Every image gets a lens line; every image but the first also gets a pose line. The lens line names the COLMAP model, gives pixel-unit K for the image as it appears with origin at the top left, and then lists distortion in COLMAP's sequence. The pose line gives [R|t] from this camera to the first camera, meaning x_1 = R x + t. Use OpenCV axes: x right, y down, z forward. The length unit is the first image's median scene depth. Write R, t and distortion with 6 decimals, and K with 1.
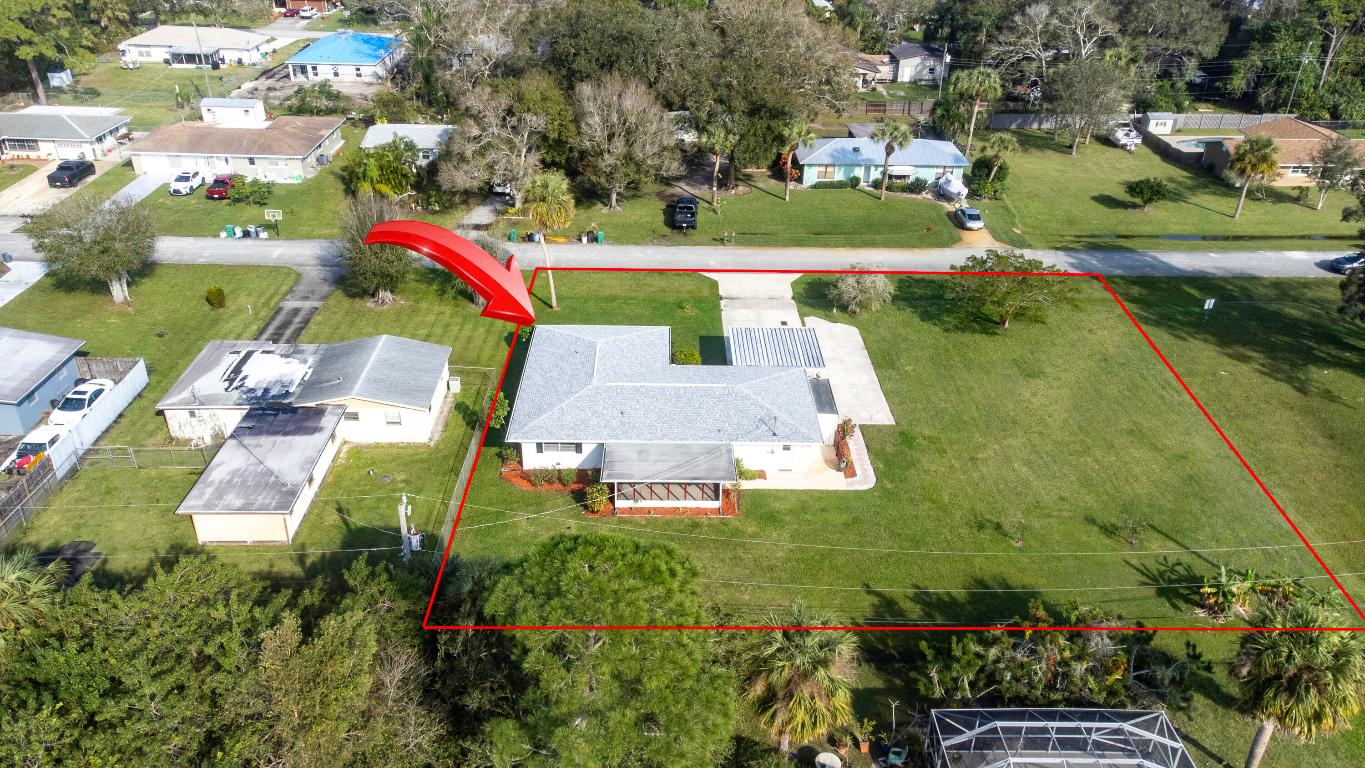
lens RADIAL K [[1014.2, 0, 679.8], [0, 1014.2, 383.2], [0, 0, 1]] dist [0.026798, 0.032629]
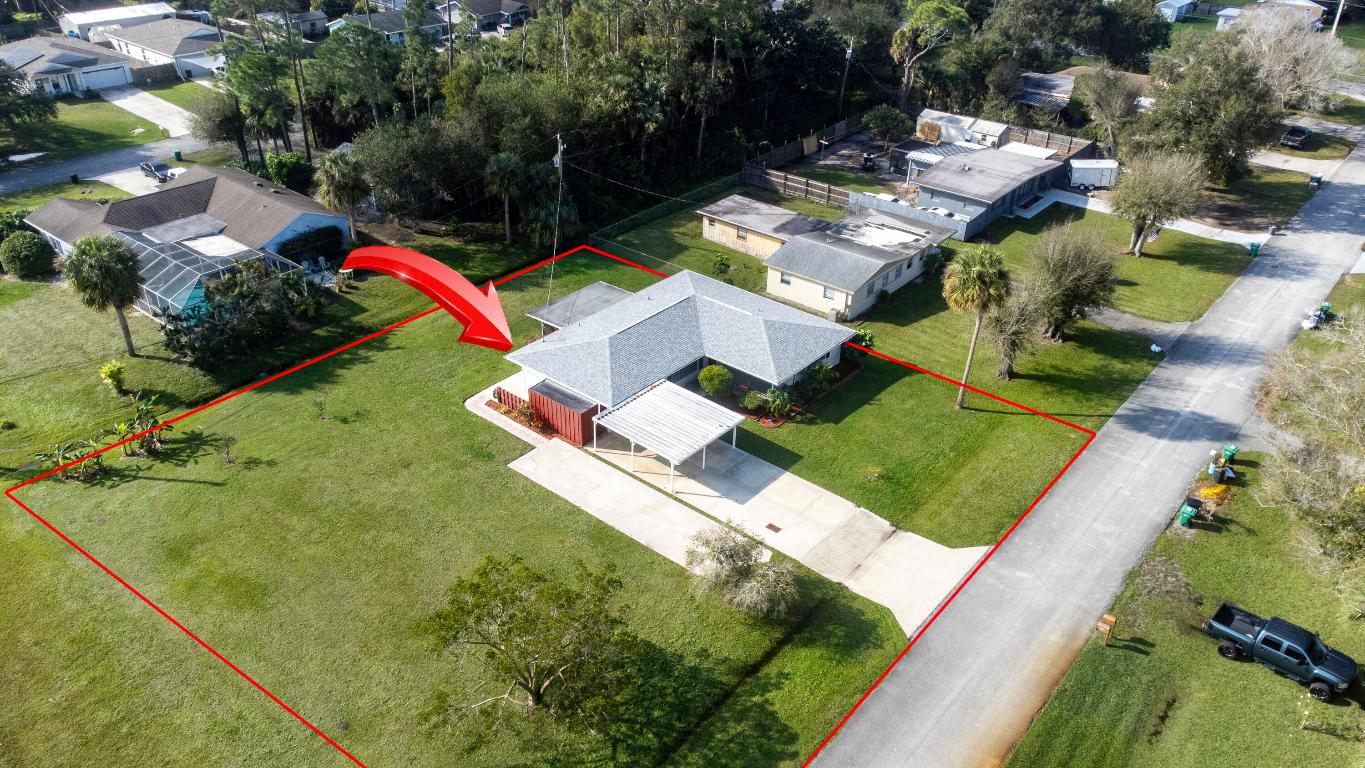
lens RADIAL K [[1014.2, 0, 679.8], [0, 1014.2, 383.2], [0, 0, 1]] dist [0.026798, 0.032629]
pose [[-0.650417, 0.358999, -0.669385, 0.488511], [-0.395333, 0.592500, 0.701895, -0.493768], [0.648590, 0.721154, -0.243448, 0.895852]]
